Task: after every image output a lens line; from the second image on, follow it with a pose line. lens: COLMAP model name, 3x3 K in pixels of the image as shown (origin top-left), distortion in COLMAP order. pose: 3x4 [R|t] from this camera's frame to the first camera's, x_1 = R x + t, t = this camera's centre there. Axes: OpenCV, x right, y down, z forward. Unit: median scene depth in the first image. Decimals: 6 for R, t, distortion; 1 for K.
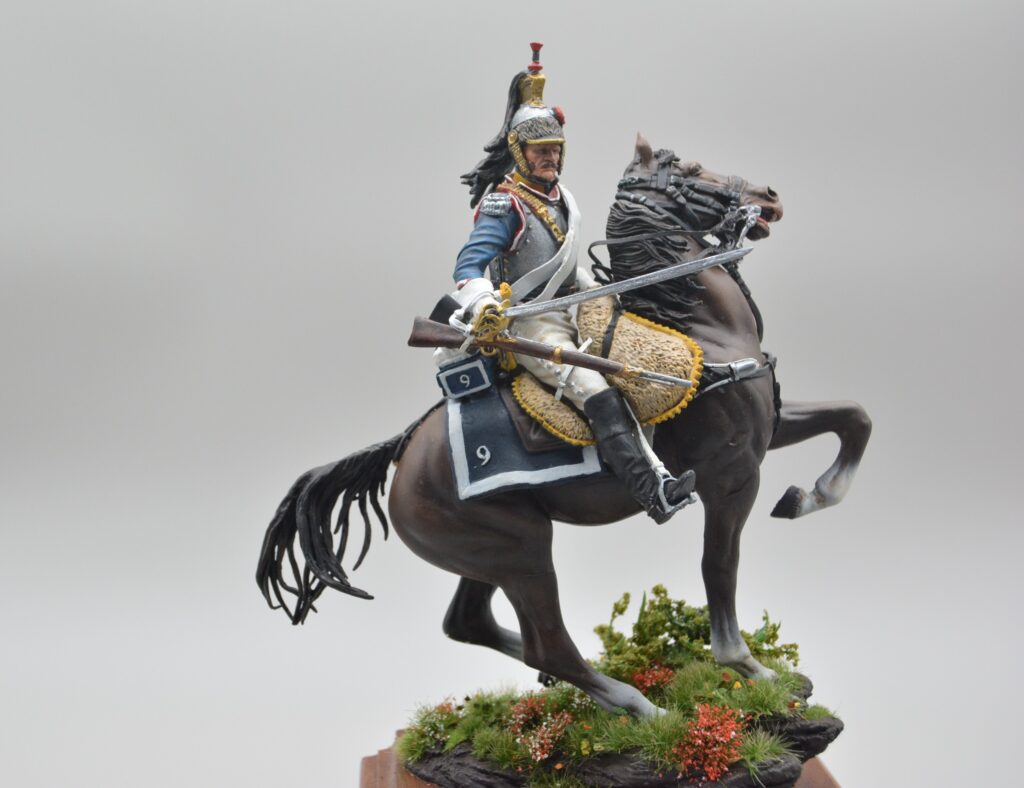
lens RADIAL K [[1694.1, 0, 427.8], [0, 1694.1, 389.7], [0, 0, 1]] dist [-0.045885, -0.008939]
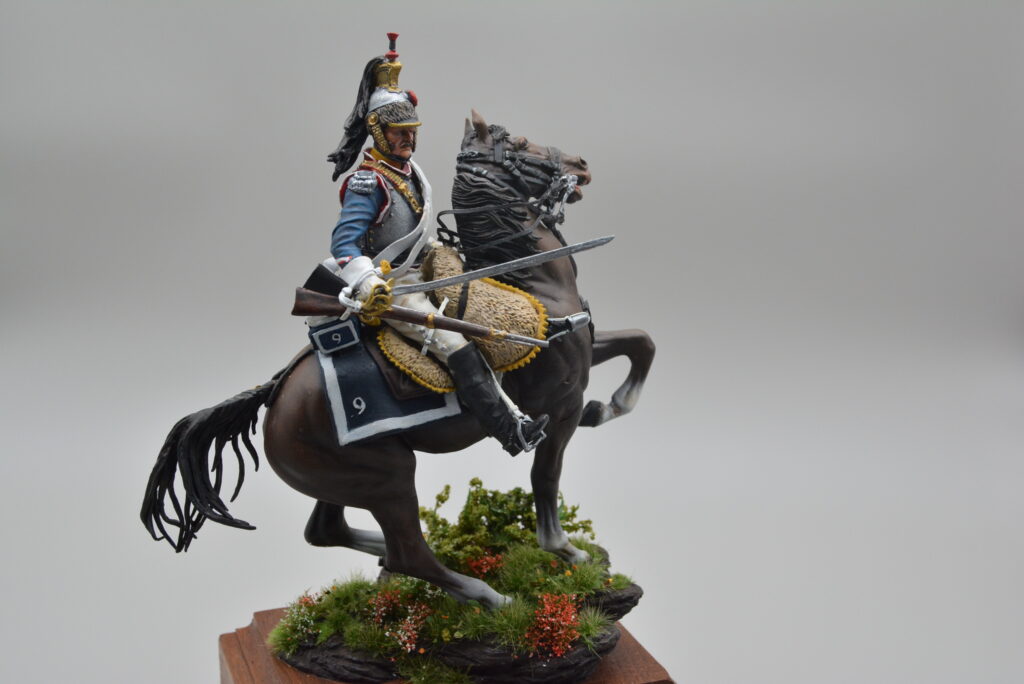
lens RADIAL K [[1255.7, 0, 512.0], [0, 1255.7, 342.0], [0, 0, 1]] dist [-0.063463, 0.005297]
pose [[0.940798, -0.061399, 0.333361, -0.146736], [0.014636, 0.989899, 0.141016, -0.119130], [-0.338652, -0.127789, 0.932194, 0.186810]]
